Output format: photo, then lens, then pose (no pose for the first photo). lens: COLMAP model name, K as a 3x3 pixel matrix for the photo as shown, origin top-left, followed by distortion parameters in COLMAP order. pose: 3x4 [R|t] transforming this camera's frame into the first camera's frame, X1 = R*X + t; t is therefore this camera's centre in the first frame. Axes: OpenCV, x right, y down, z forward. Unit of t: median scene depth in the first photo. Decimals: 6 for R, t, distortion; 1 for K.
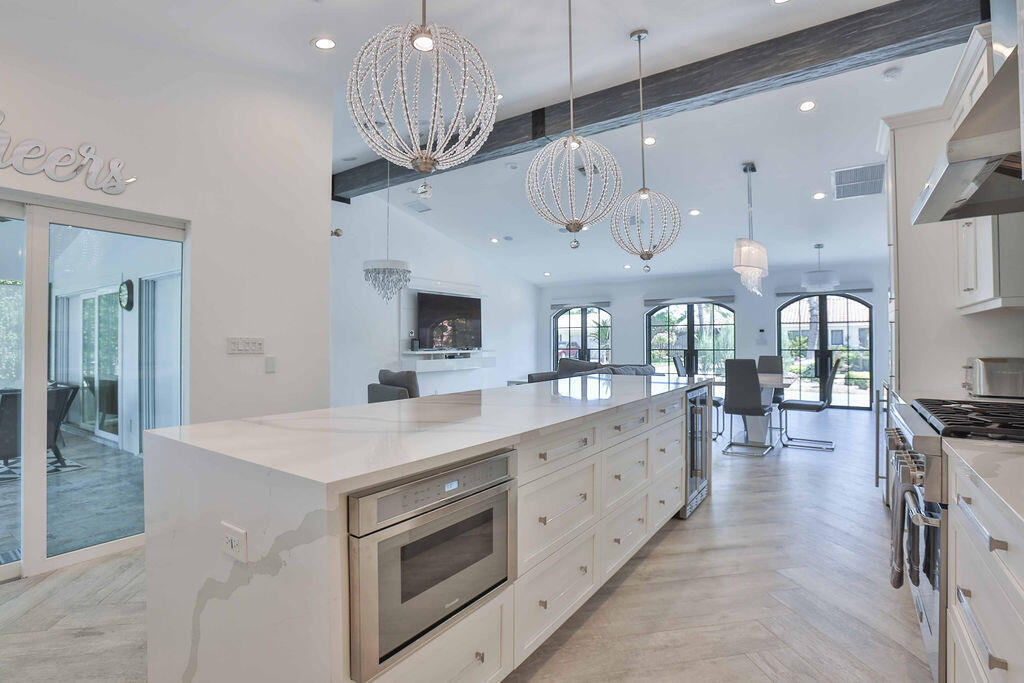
lens RADIAL K [[497.7, 0, 506.0], [0, 497.7, 336.6], [0, 0, 1]] dist [-0.086898, 0.038365]
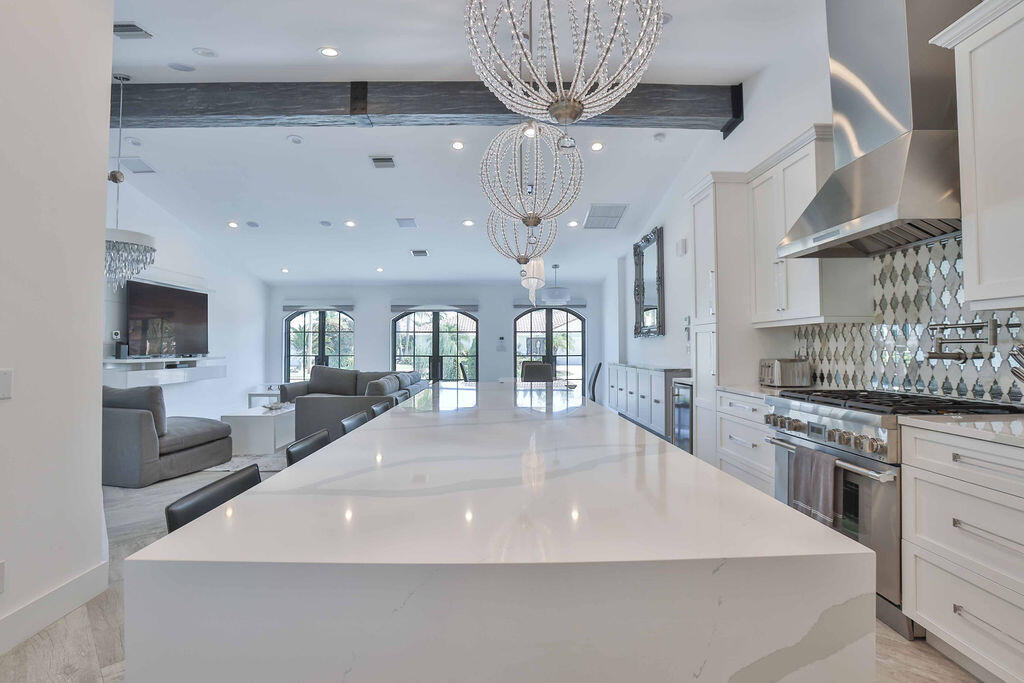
lens RADIAL K [[497.7, 0, 506.0], [0, 497.7, 336.6], [0, 0, 1]] dist [-0.086898, 0.038365]
pose [[0.809182, 0.016750, 0.587319, -0.129592], [-0.008485, 0.999822, -0.016825, 0.002686], [-0.587497, 0.008631, 0.809180, 0.085233]]
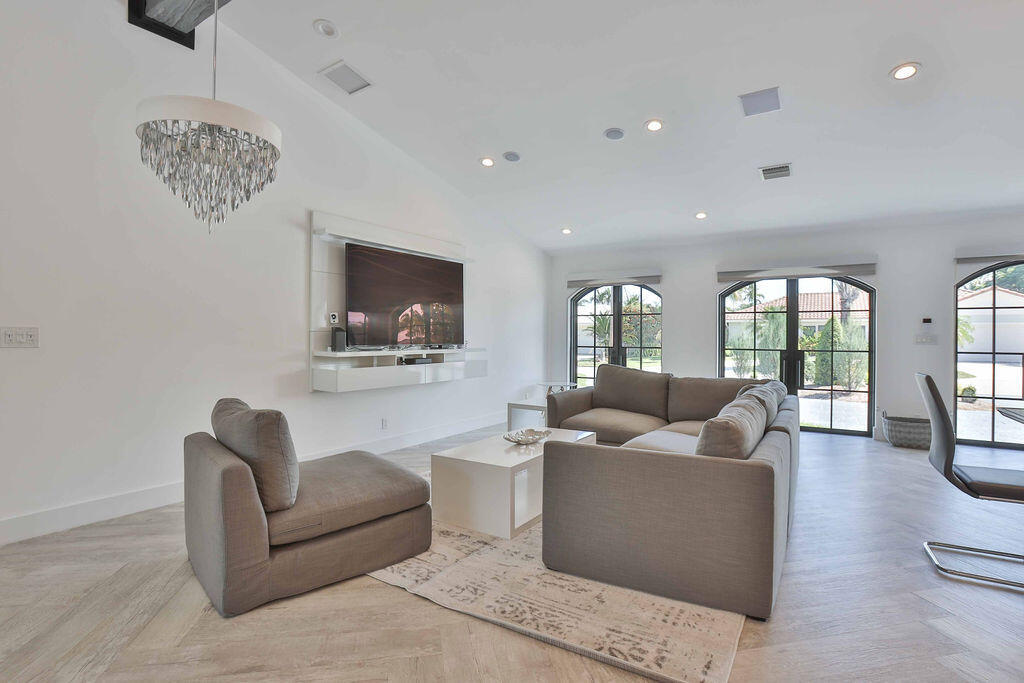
lens RADIAL K [[497.7, 0, 506.0], [0, 497.7, 336.6], [0, 0, 1]] dist [-0.086898, 0.038365]
pose [[0.999444, 0.008102, 0.032357, -0.019023], [-0.008468, 0.999901, 0.011209, 0.005355], [-0.032263, -0.011477, 0.999414, 0.430706]]
